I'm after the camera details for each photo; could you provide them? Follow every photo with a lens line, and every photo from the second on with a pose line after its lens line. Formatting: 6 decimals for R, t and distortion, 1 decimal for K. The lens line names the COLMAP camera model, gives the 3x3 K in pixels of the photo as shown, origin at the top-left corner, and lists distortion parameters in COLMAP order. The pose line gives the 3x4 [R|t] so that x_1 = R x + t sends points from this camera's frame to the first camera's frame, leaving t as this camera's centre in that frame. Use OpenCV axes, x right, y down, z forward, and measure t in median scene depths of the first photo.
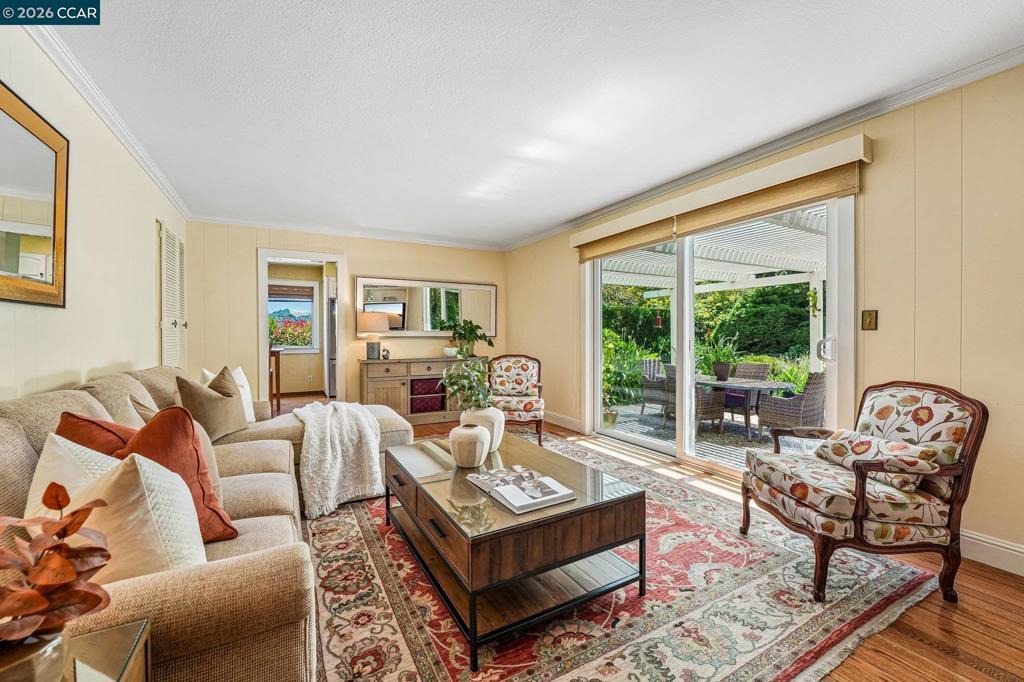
lens RADIAL K [[413.4, 0, 501.5], [0, 413.4, 339.1], [0, 0, 1]] dist [-0.018047, 0.001134]
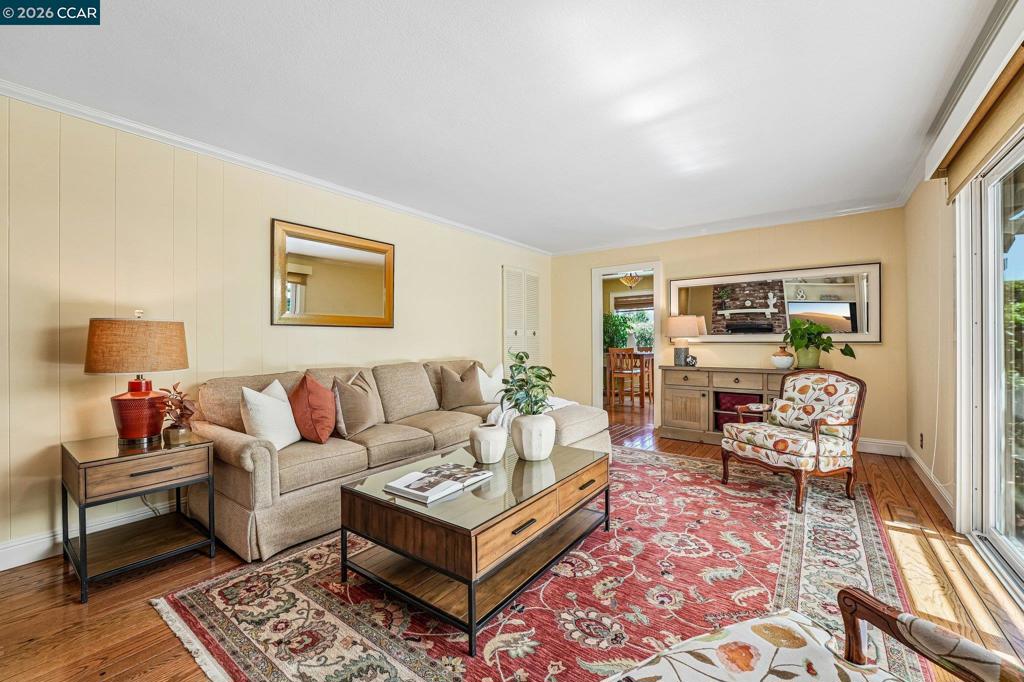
lens RADIAL K [[413.4, 0, 509.5], [0, 413.4, 338.0], [0, 0, 1]] dist [-0.018047, 0.001134]
pose [[0.418554, -0.005582, -0.908175, 0.444768], [-0.004935, 0.999952, -0.008421, -0.005640], [0.908178, 0.008007, 0.418507, 0.281056]]
